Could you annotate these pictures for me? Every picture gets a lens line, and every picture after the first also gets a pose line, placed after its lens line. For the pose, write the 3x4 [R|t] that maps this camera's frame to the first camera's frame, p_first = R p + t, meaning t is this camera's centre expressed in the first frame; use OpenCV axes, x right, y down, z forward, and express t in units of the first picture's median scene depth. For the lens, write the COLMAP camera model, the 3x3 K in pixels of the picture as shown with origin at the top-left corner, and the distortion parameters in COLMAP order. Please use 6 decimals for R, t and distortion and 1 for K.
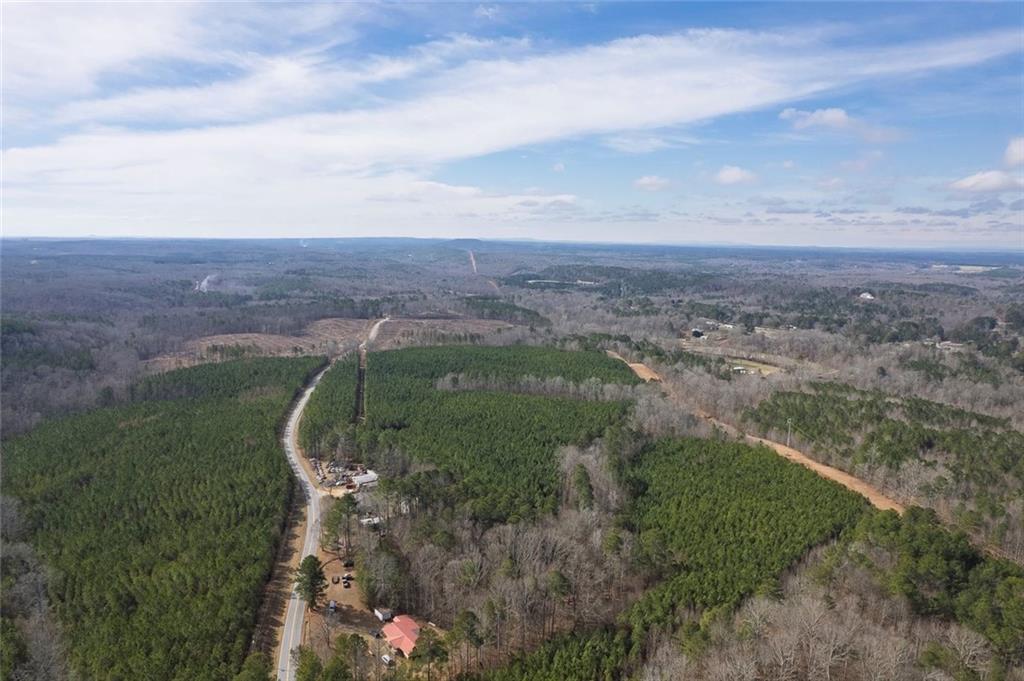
lens RADIAL K [[658.5, 0, 508.9], [0, 658.5, 343.8], [0, 0, 1]] dist [-0.079773, 0.075813]
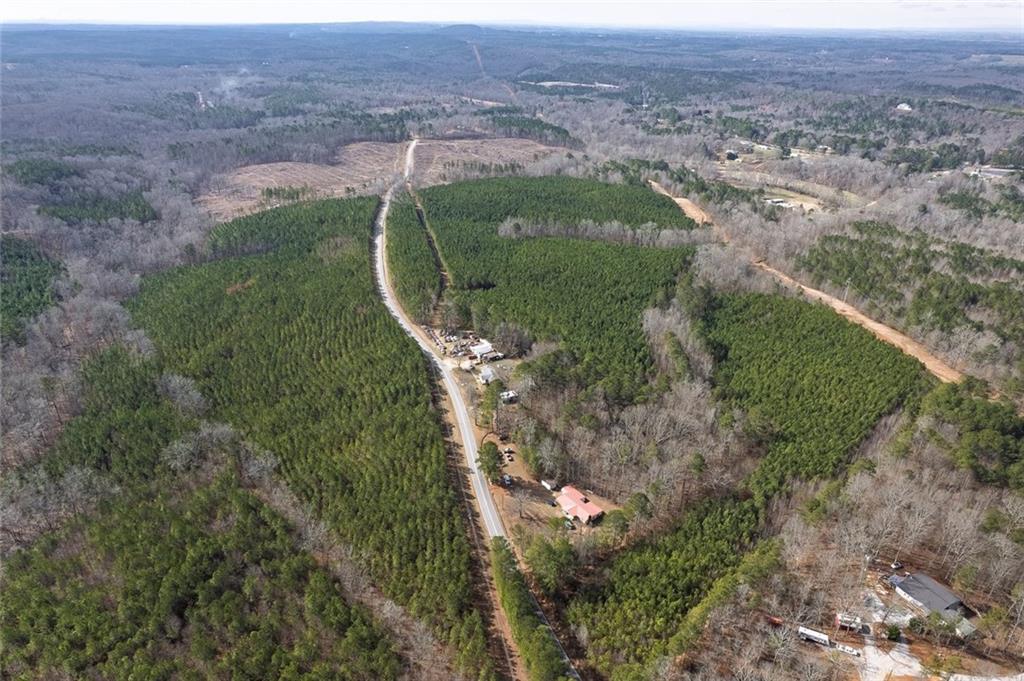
lens RADIAL K [[658.5, 0, 508.9], [0, 658.5, 343.8], [0, 0, 1]] dist [-0.079773, 0.075813]
pose [[0.999958, -0.008742, 0.002609, -0.083555], [0.007552, 0.953669, 0.300763, -0.066216], [-0.005117, -0.300730, 0.953695, -0.033654]]
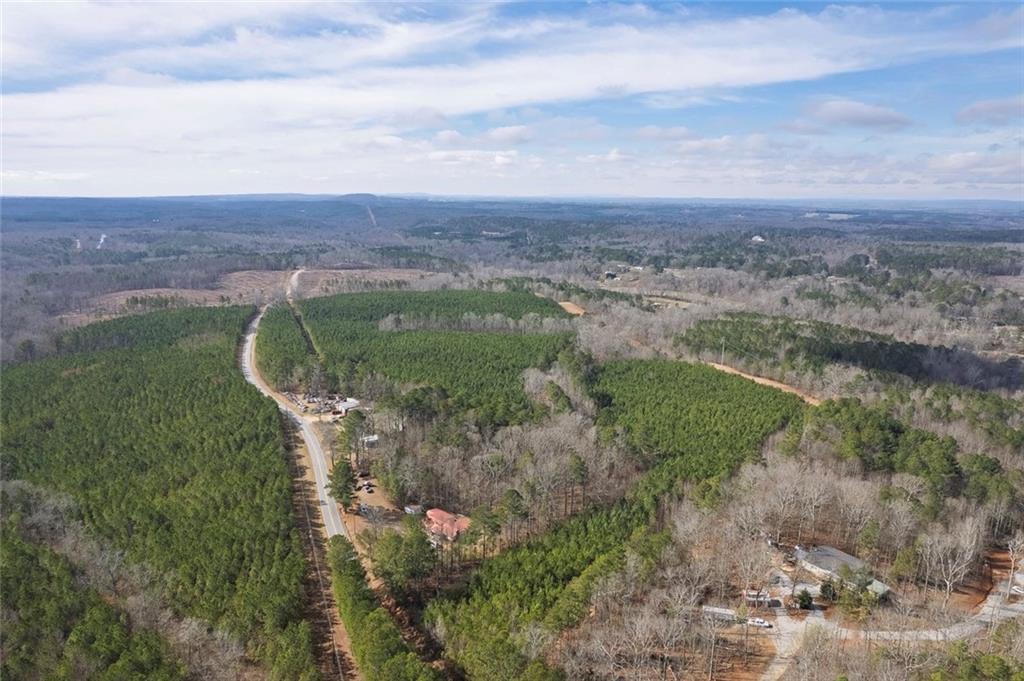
lens RADIAL K [[658.5, 0, 508.9], [0, 658.5, 343.8], [0, 0, 1]] dist [-0.079773, 0.075813]
pose [[0.987048, -0.044403, 0.154160, -0.059261], [0.034030, 0.997016, 0.069283, 0.022788], [-0.156777, -0.063139, 0.985614, -0.019960]]
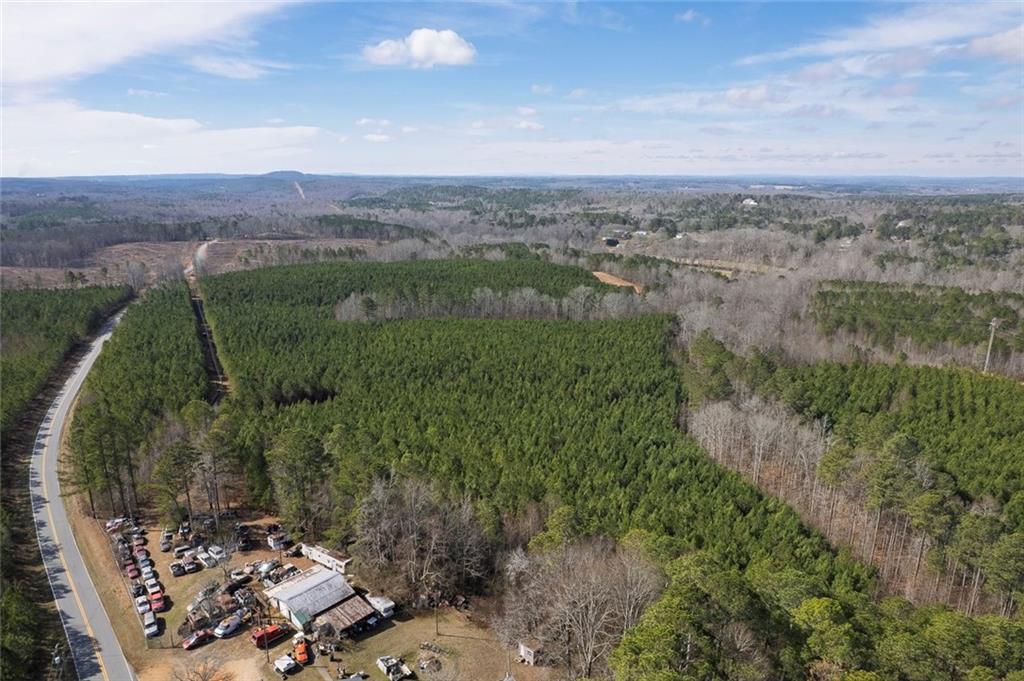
lens RADIAL K [[658.5, 0, 508.9], [0, 658.5, 343.8], [0, 0, 1]] dist [-0.079773, 0.075813]
pose [[0.965043, -0.079730, 0.249668, -0.093106], [0.055423, 0.993144, 0.102925, 0.031535], [-0.256163, -0.085490, 0.962846, 0.327422]]
